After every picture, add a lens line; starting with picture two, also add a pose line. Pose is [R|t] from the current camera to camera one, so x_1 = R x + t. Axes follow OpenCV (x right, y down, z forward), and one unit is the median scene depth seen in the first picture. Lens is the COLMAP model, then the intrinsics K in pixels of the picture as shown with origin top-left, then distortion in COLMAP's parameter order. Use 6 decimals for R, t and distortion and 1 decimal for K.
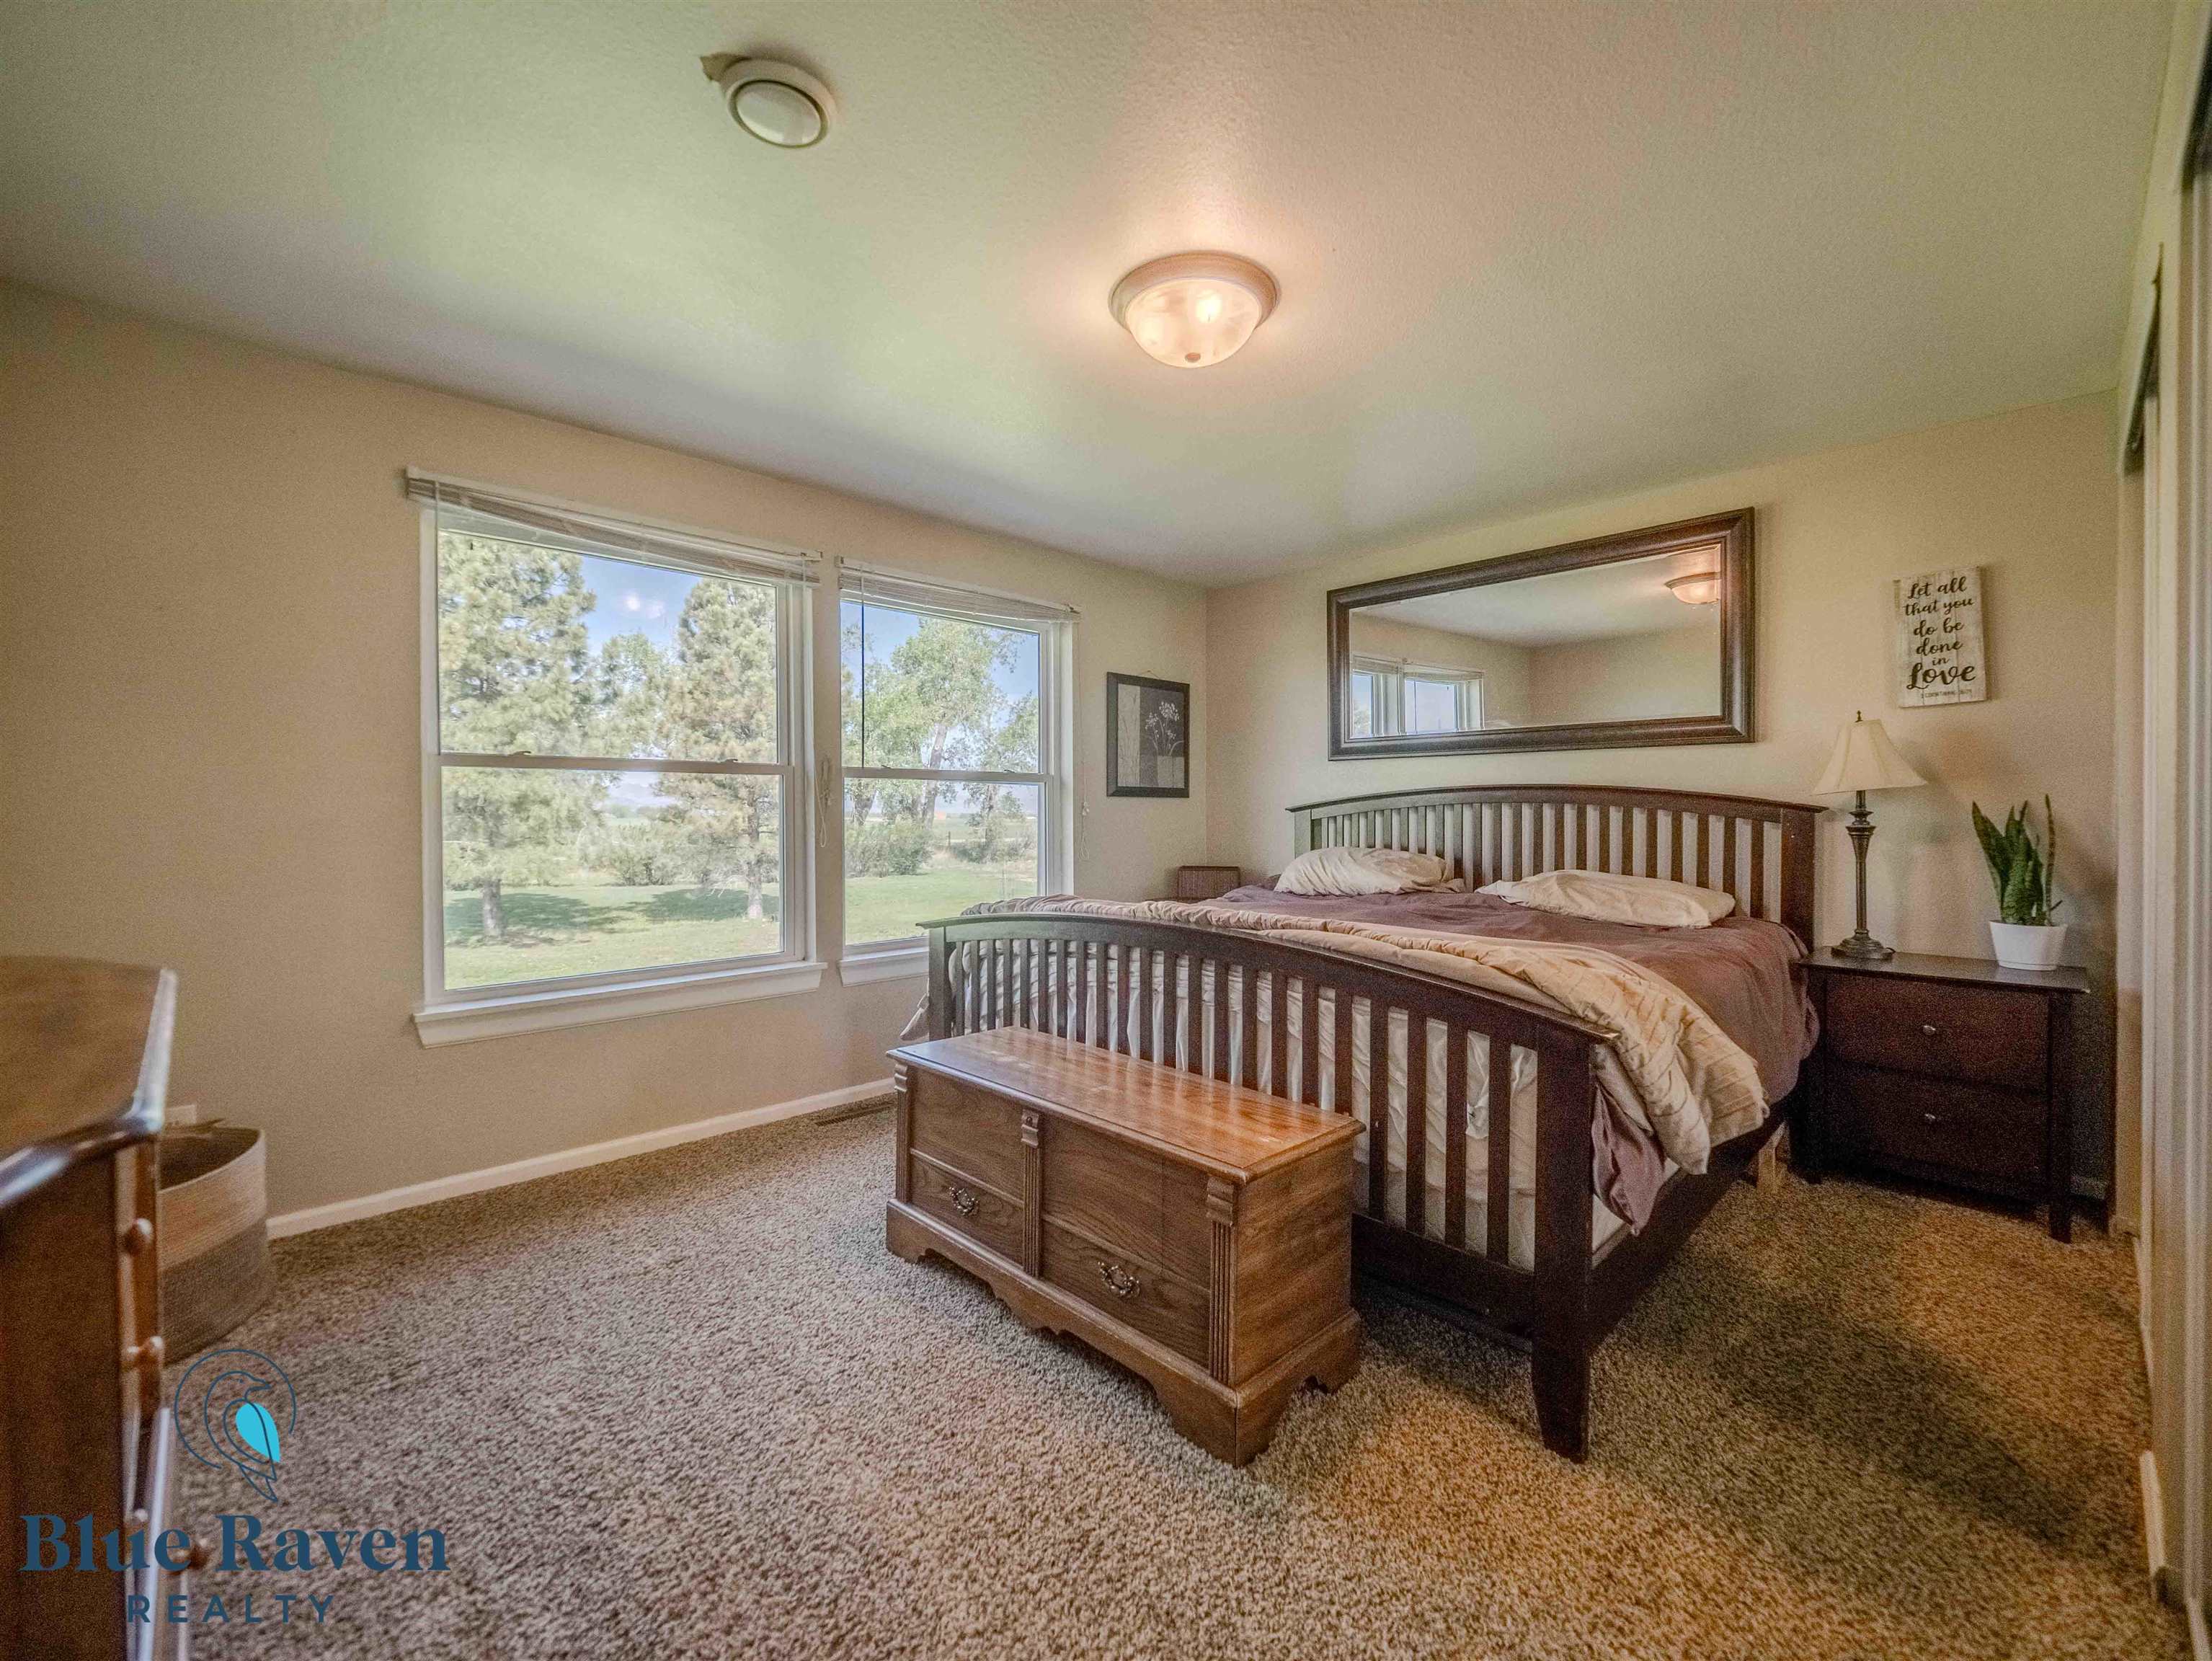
lens RADIAL K [[956.8, 0, 1124.5], [0, 956.8, 828.7], [0, 0, 1]] dist [-0.012214, -0.000404]
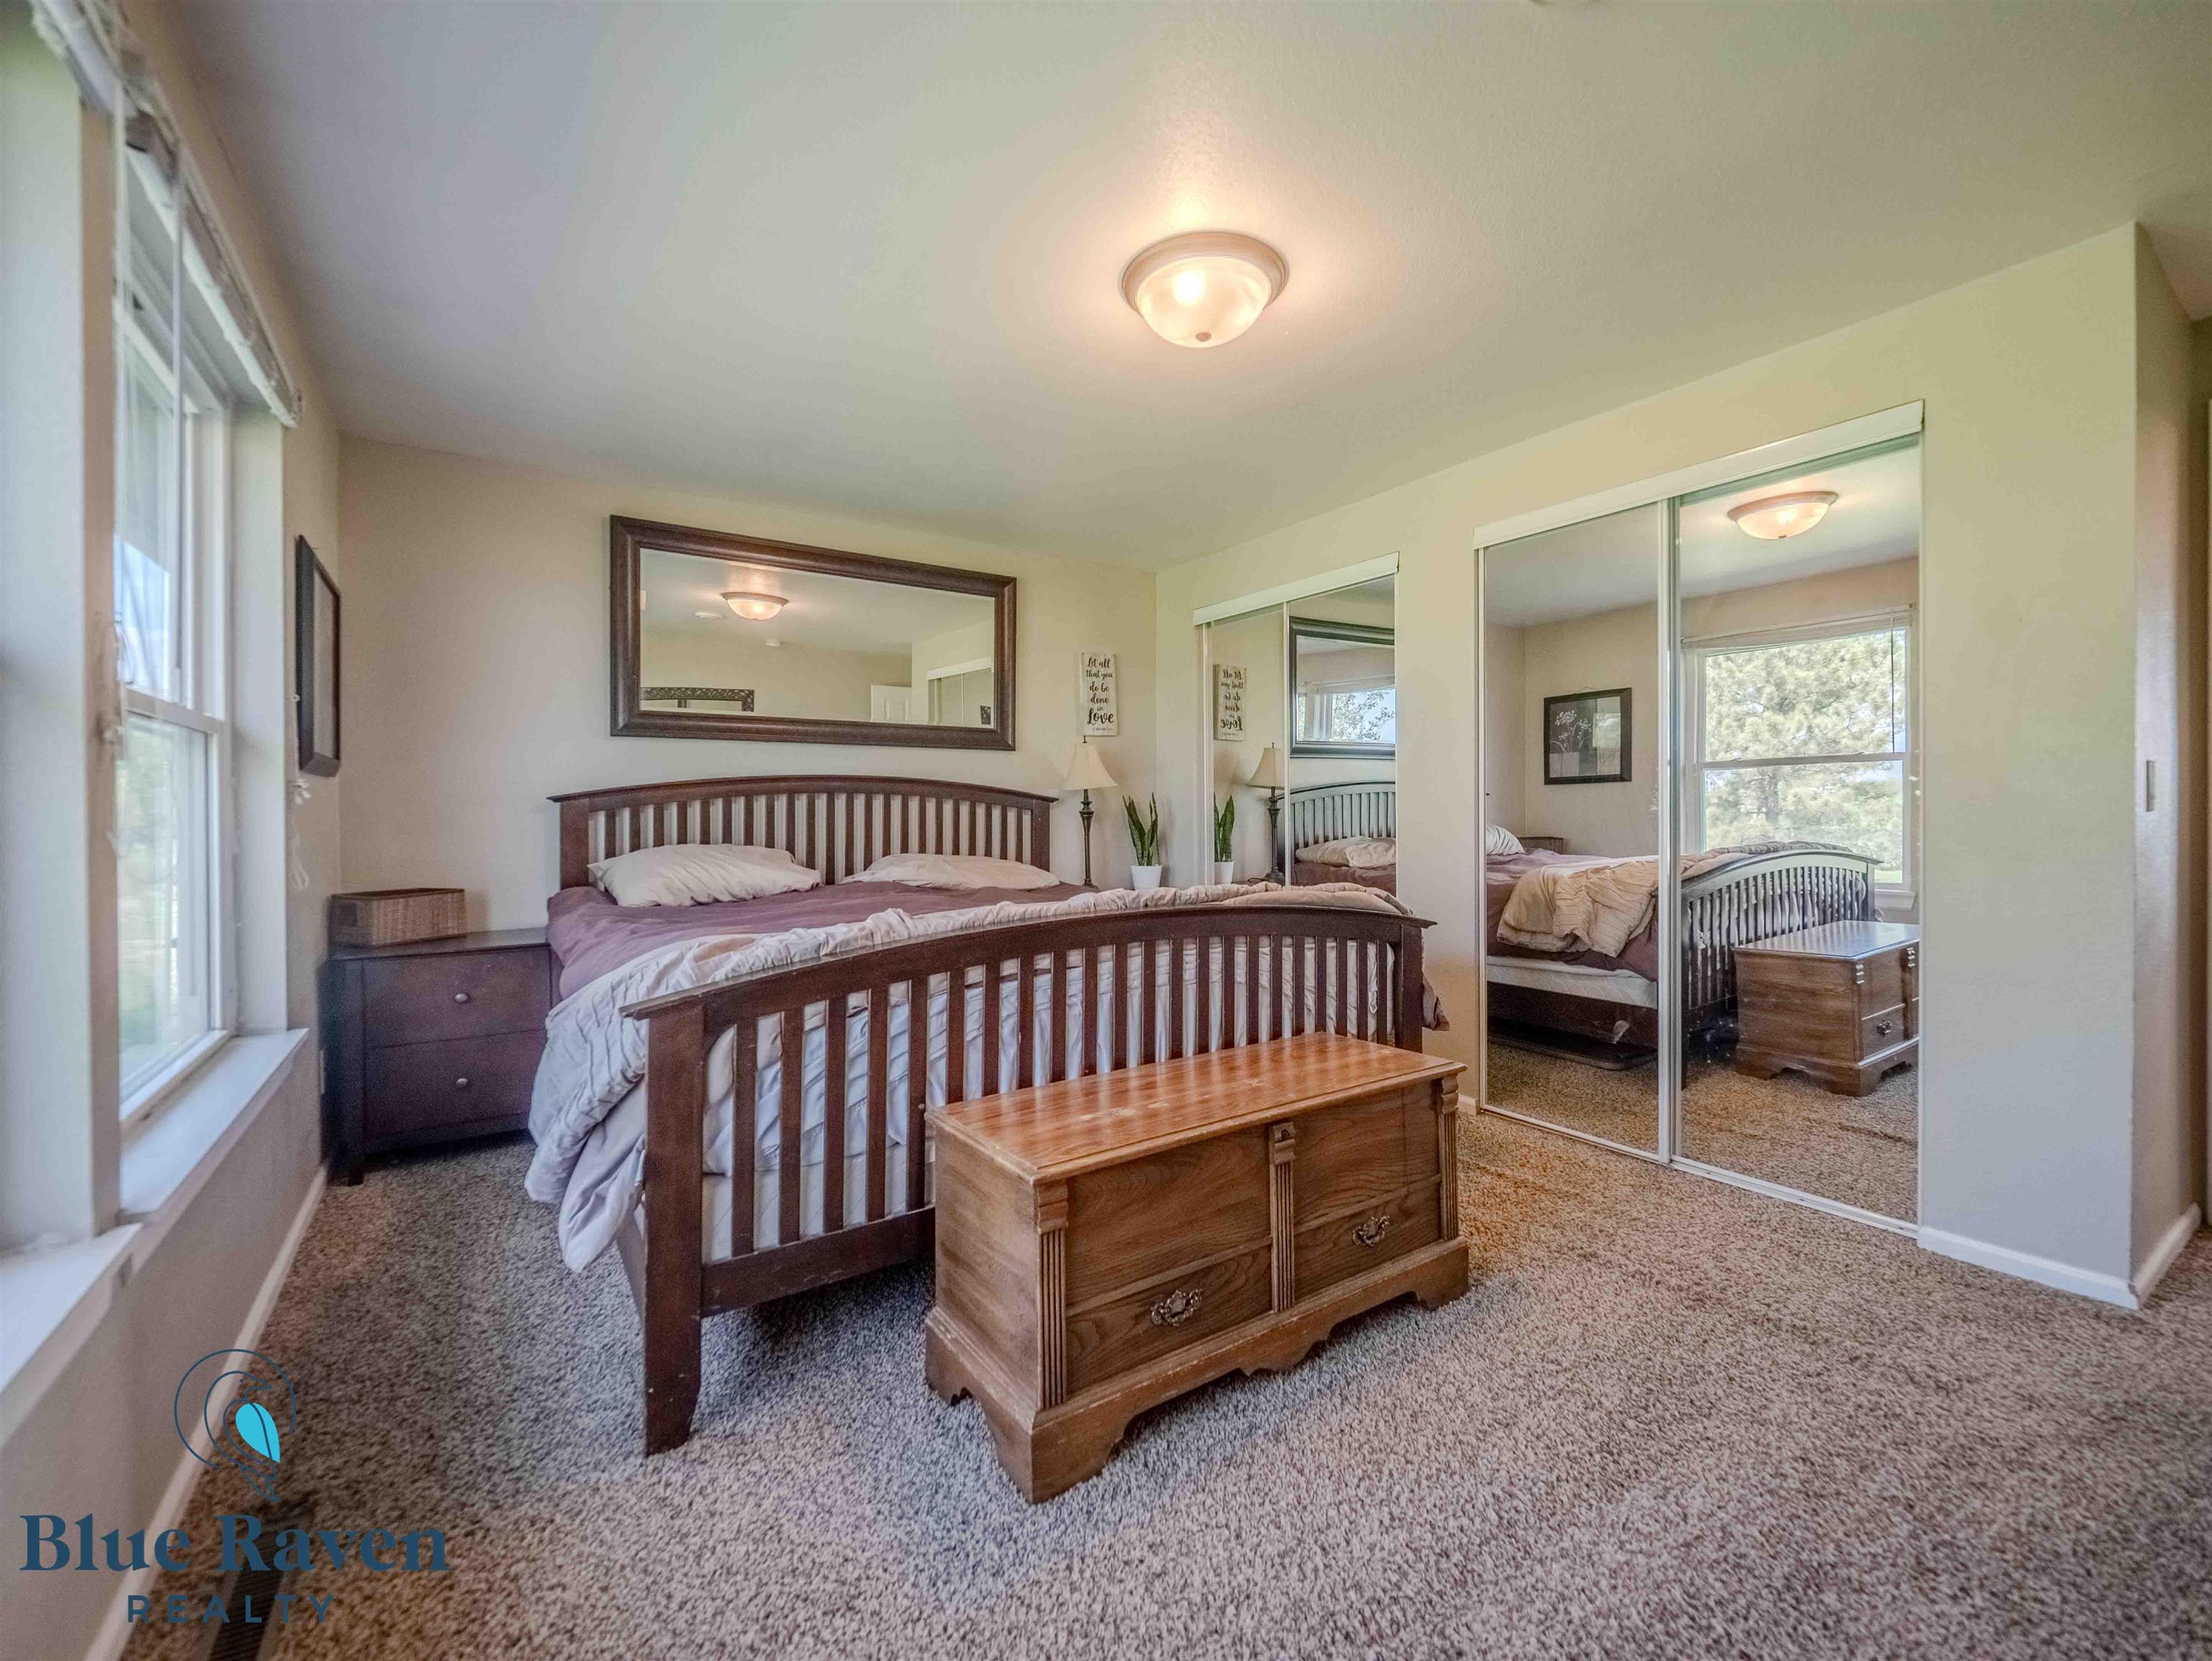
lens RADIAL K [[912.0, 0, 1097.3], [0, 912.0, 828.7], [0, 0, 1]] dist [-0.010553, -0.000212]
pose [[0.186758, -0.019821, 0.982206, -0.676368], [0.025655, 0.999554, 0.015293, 0.004561], [-0.982071, 0.022343, 0.187183, 0.716497]]
